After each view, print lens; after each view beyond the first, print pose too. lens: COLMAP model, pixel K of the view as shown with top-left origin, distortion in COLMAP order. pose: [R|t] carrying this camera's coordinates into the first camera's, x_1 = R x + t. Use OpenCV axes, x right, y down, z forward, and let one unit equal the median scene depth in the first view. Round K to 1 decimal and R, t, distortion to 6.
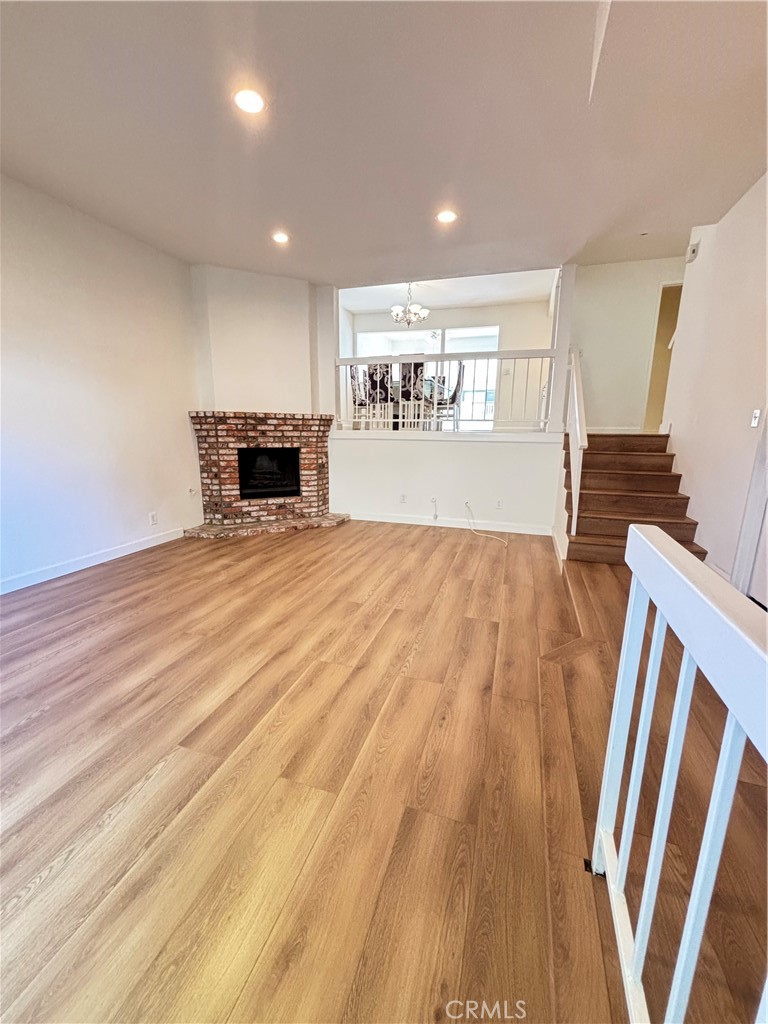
lens RADIAL K [[408.6, 0, 386.8], [0, 408.6, 513.0], [0, 0, 1]] dist [0.001118, -0.000273]
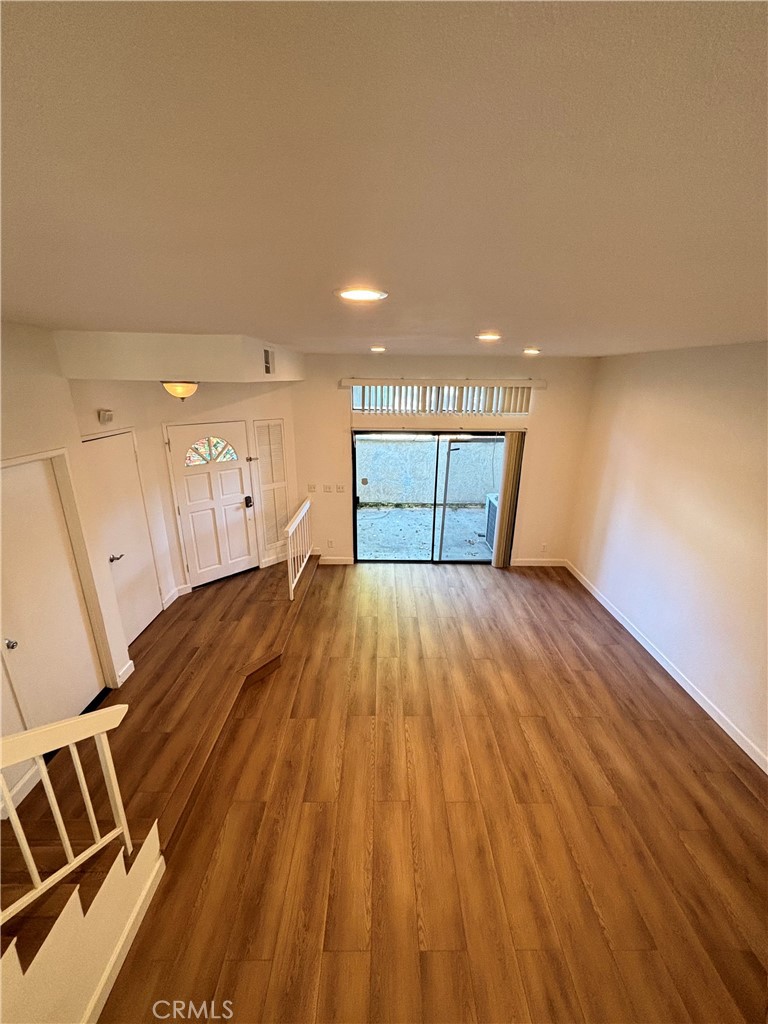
lens RADIAL K [[408.6, 0, 386.8], [0, 408.6, 513.0], [0, 0, 1]] dist [0.001118, -0.000273]
pose [[-0.949329, 0.077415, -0.304601, 0.296608], [-0.086876, 0.866785, 0.491056, -0.839460], [0.302039, 0.492636, -0.816138, 1.648377]]
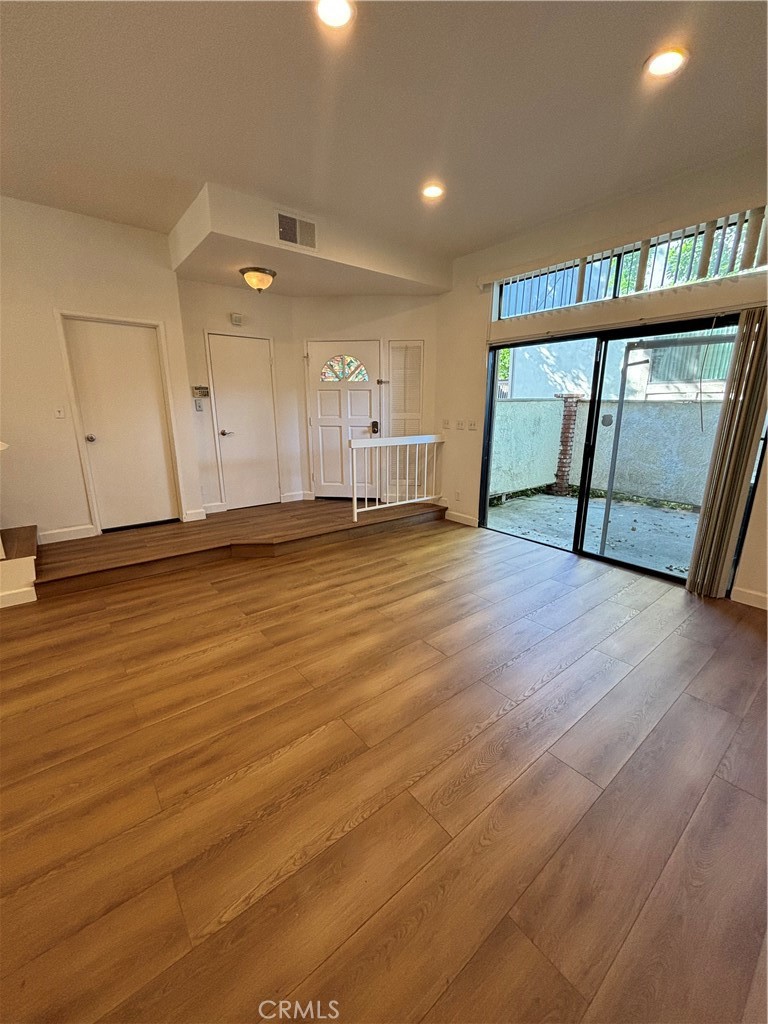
lens RADIAL K [[408.6, 0, 386.8], [0, 408.6, 513.0], [0, 0, 1]] dist [0.001118, -0.000273]
pose [[-0.835253, -0.152629, 0.528258, -0.716763], [0.103546, 0.899857, 0.423716, -0.353607], [-0.540028, 0.408609, -0.735805, 1.399286]]
